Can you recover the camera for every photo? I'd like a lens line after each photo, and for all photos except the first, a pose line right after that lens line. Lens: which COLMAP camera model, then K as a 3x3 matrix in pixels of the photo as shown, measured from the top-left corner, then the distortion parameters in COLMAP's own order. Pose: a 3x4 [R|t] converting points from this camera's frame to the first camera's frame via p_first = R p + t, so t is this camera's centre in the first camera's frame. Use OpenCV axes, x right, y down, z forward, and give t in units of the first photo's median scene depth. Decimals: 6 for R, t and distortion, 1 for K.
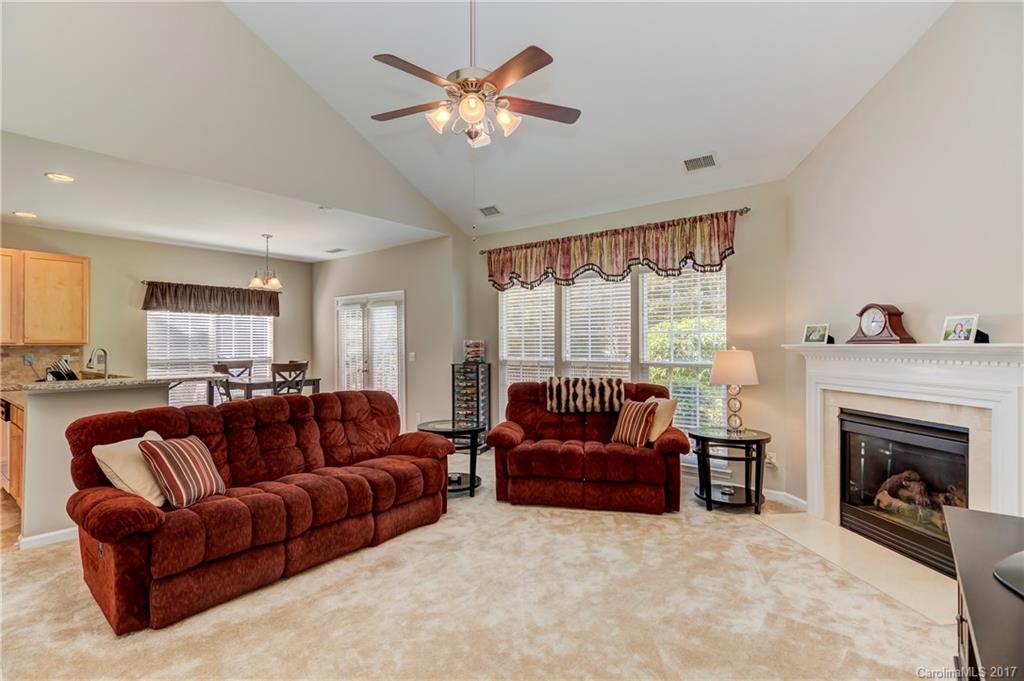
lens RADIAL K [[486.7, 0, 503.4], [0, 486.7, 340.9], [0, 0, 1]] dist [0.002810, -0.000581]
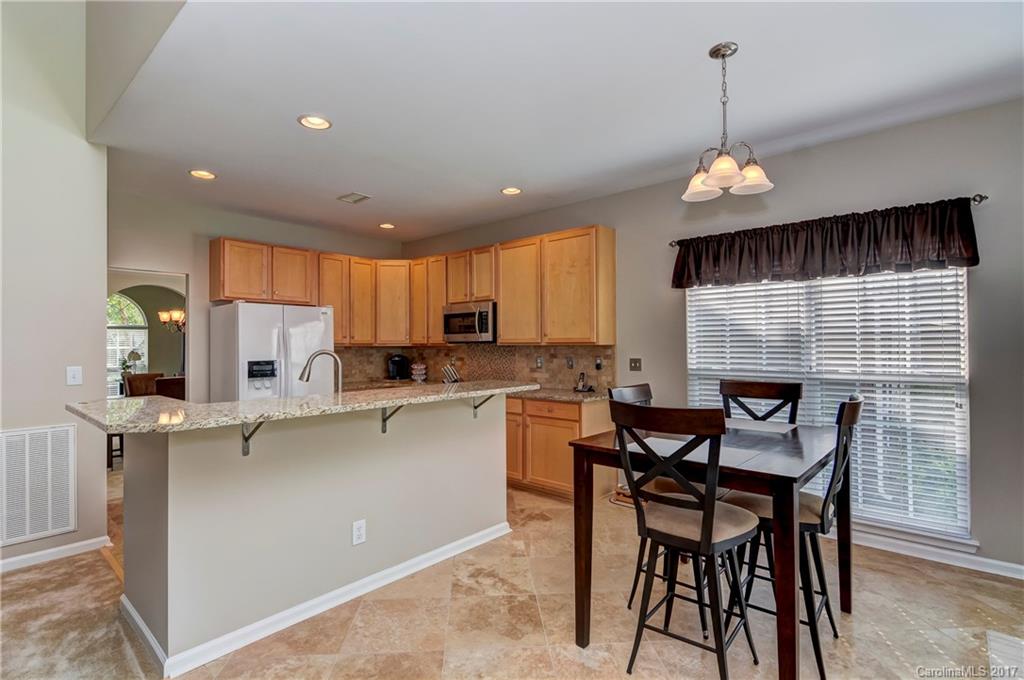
lens RADIAL K [[486.7, 0, 503.4], [0, 486.7, 340.4], [0, 0, 1]] dist [0.002810, -0.000581]
pose [[-0.056980, -0.009161, -0.998333, -0.130419], [0.008682, 0.999916, -0.009671, 0.008395], [0.998338, -0.009219, -0.056896, 0.990639]]
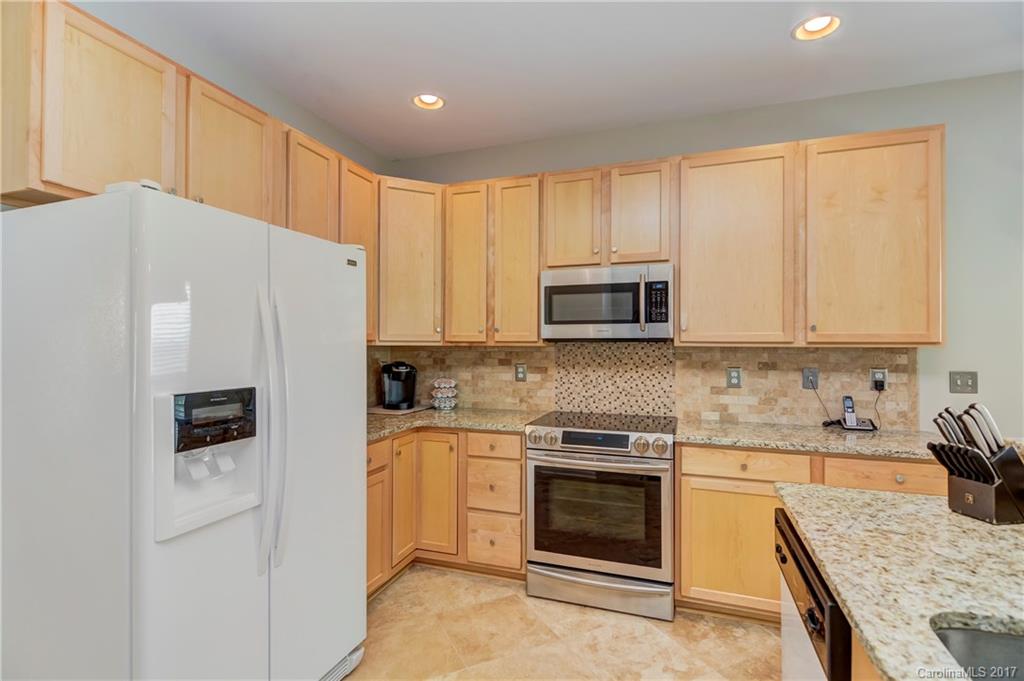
lens RADIAL K [[495.2, 0, 505.9], [0, 495.2, 342.1], [0, 0, 1]] dist [0.002836, -0.000346]
pose [[0.312471, -0.005751, -0.949910, -0.638680], [-0.000727, 0.999980, -0.006293, 0.007706], [0.949927, 0.002657, 0.312460, 0.596149]]
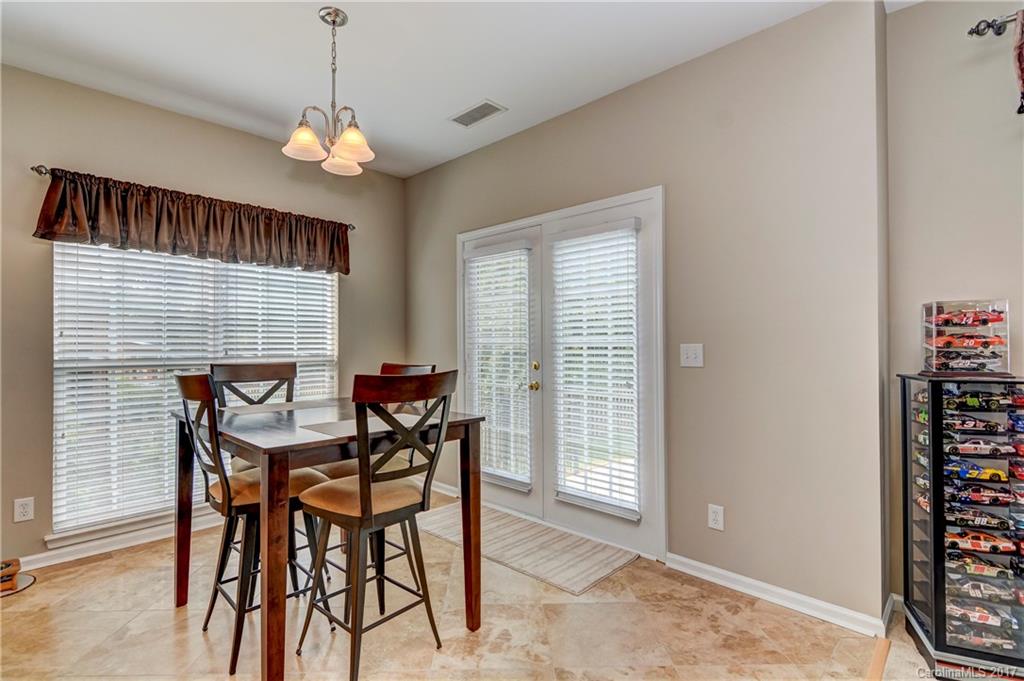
lens RADIAL K [[486.7, 0, 503.4], [0, 486.7, 340.9], [0, 0, 1]] dist [0.002810, -0.000581]
pose [[0.996489, 0.001325, -0.083714, -0.382518], [-0.001556, 0.999995, -0.002697, 0.028336], [0.083710, 0.002817, 0.996486, 0.756403]]
